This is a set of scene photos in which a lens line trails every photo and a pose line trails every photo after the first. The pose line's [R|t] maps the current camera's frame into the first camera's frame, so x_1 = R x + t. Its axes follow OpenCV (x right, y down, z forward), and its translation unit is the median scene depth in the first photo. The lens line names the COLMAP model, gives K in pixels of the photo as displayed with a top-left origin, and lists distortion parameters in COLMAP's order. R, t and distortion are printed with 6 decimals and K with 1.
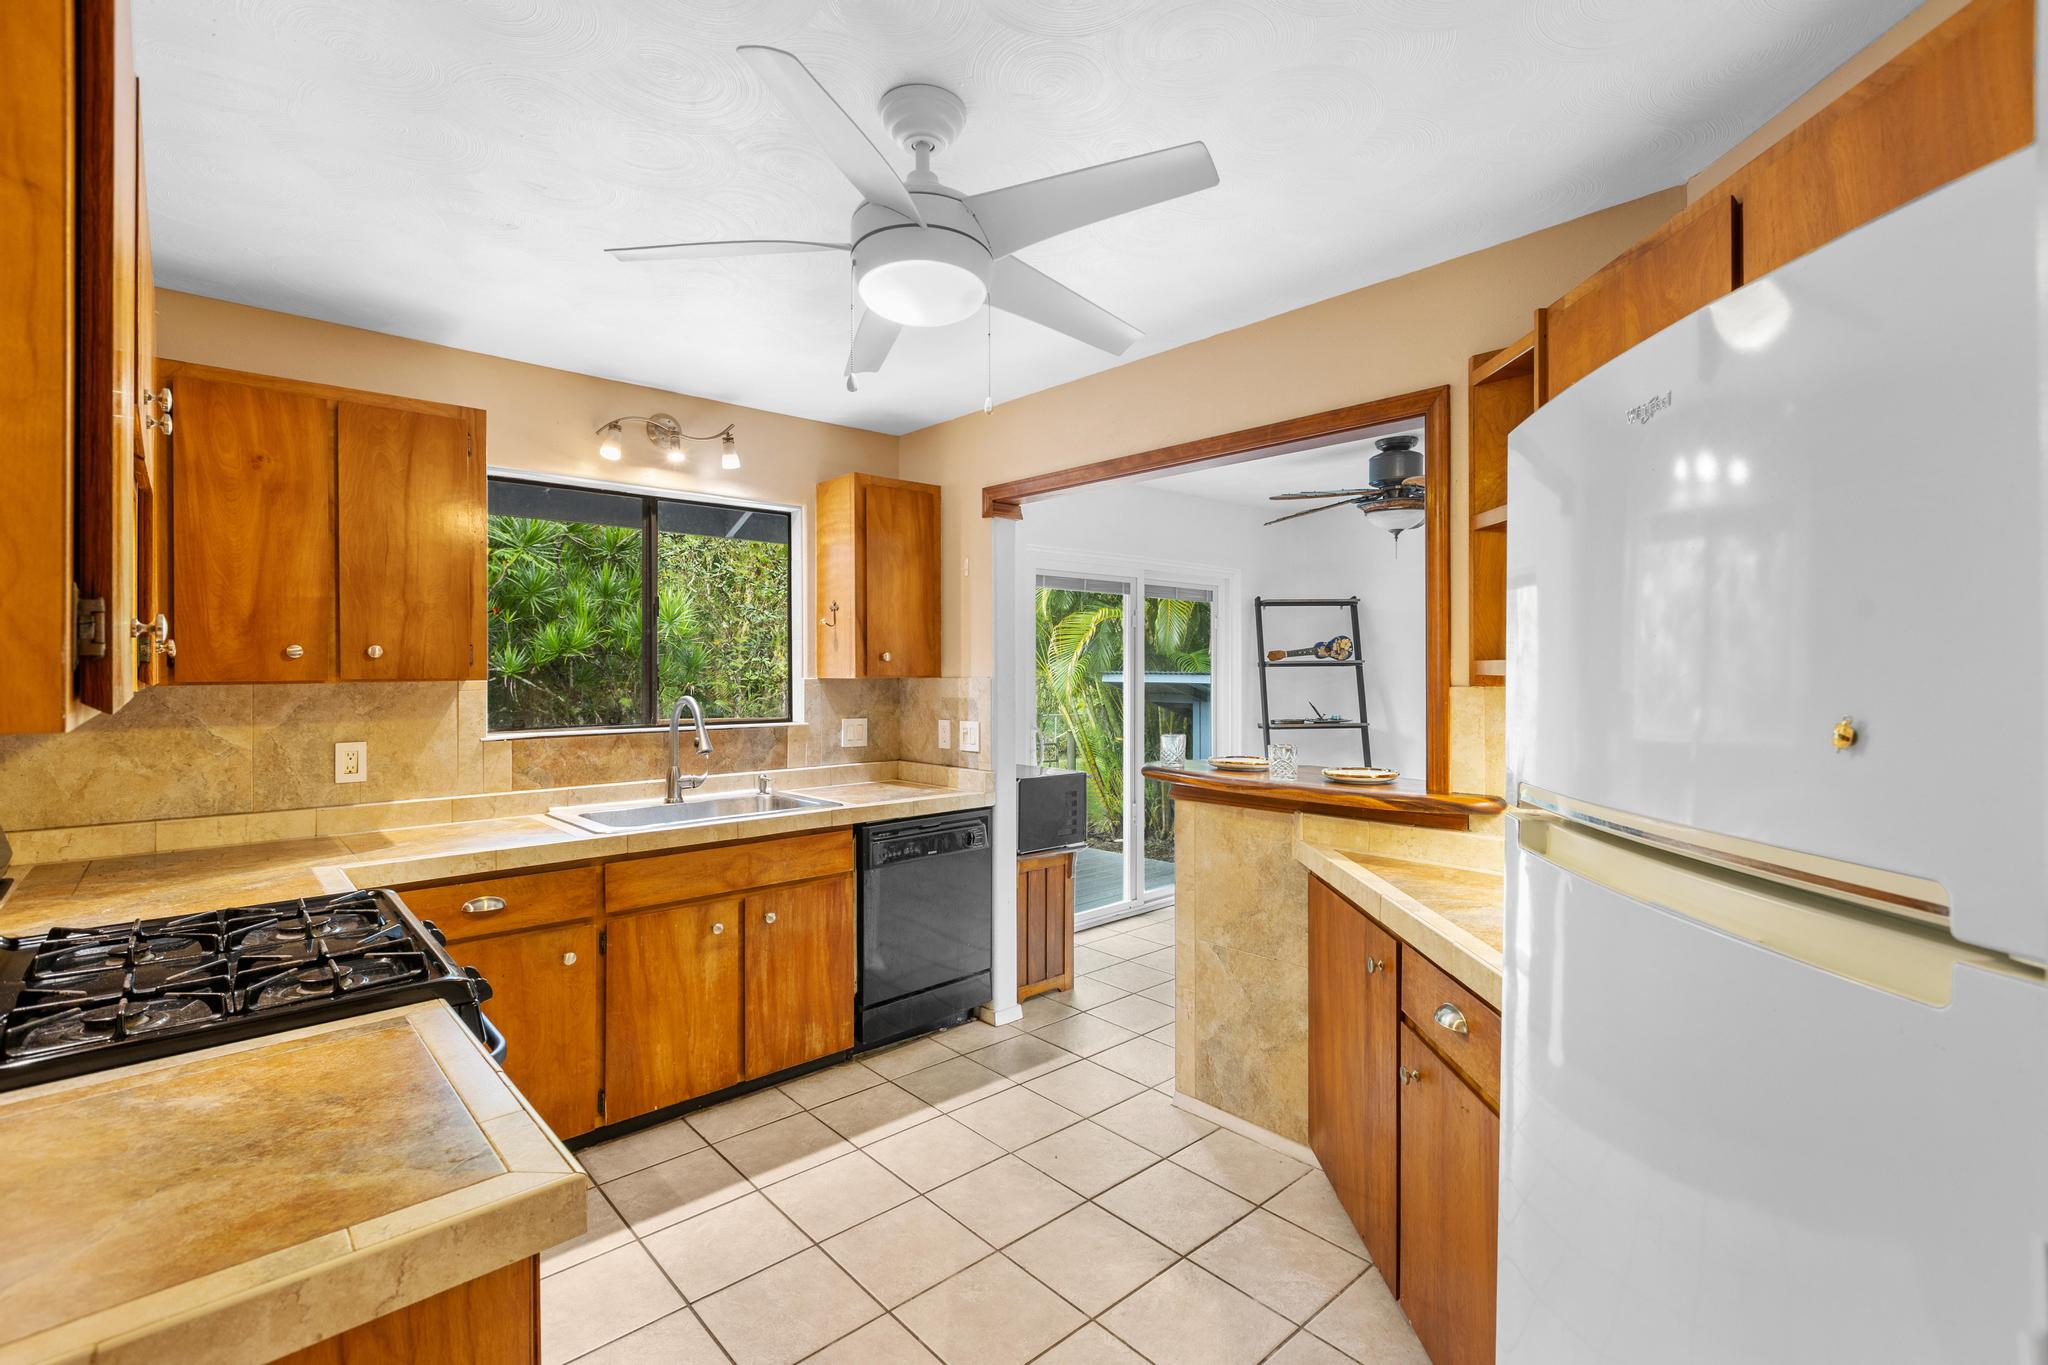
lens RADIAL K [[914.6, 0, 1020.5], [0, 914.6, 664.4], [0, 0, 1]] dist [0.000629, 0.000088]
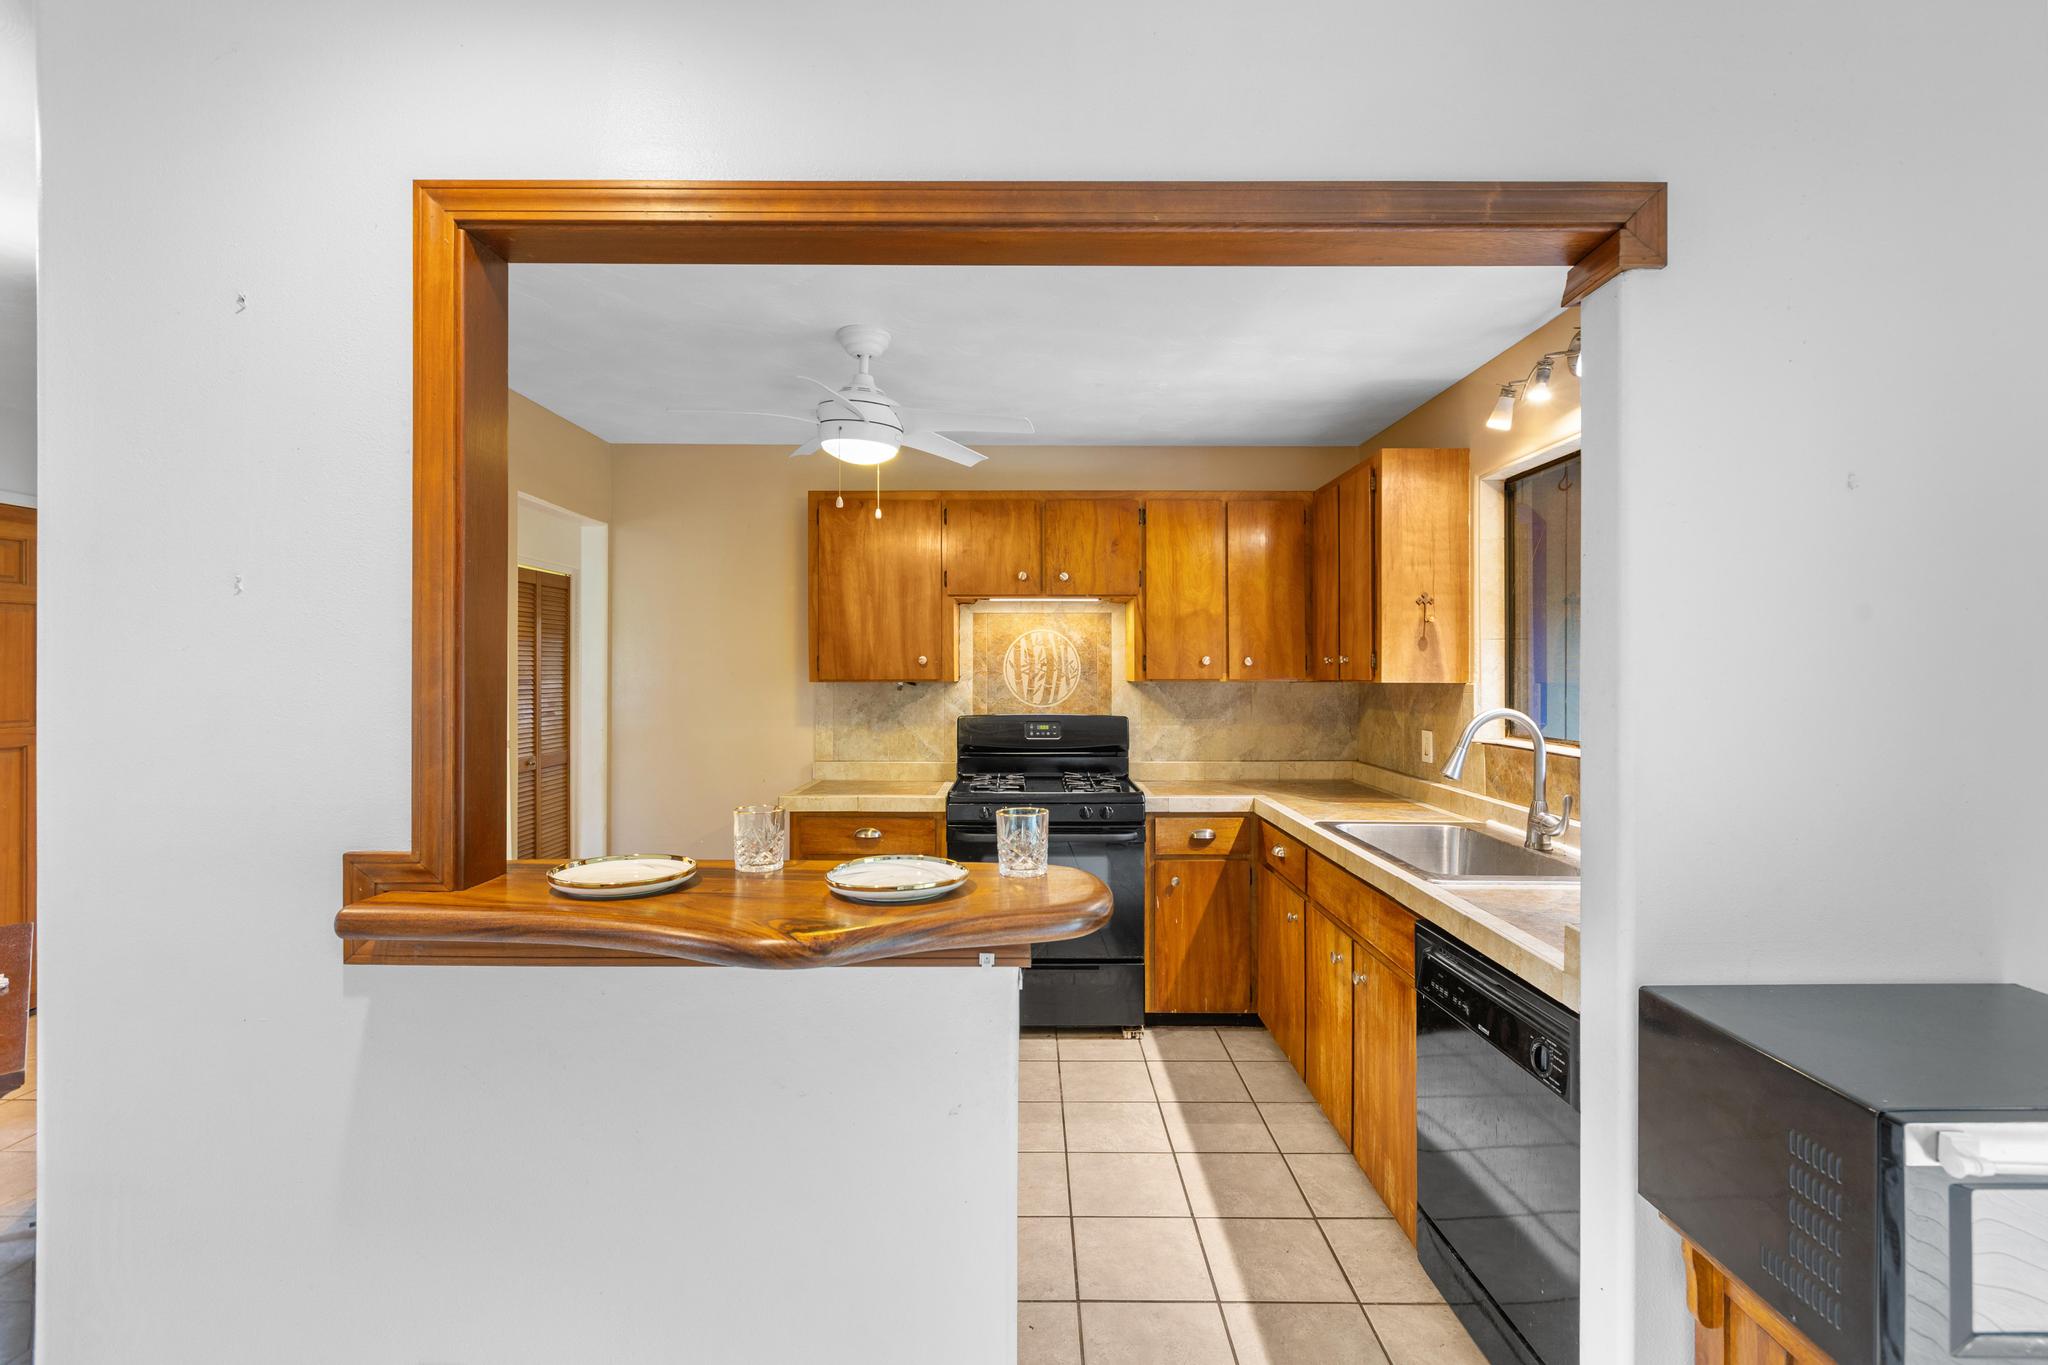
lens RADIAL K [[914.6, 0, 1020.5], [0, 914.6, 664.4], [0, 0, 1]] dist [0.000629, 0.000088]
pose [[-0.671673, -0.003017, -0.740841, 0.559908], [-0.000616, 0.999994, -0.003515, 0.002208], [0.740847, -0.001905, -0.671671, 1.400664]]
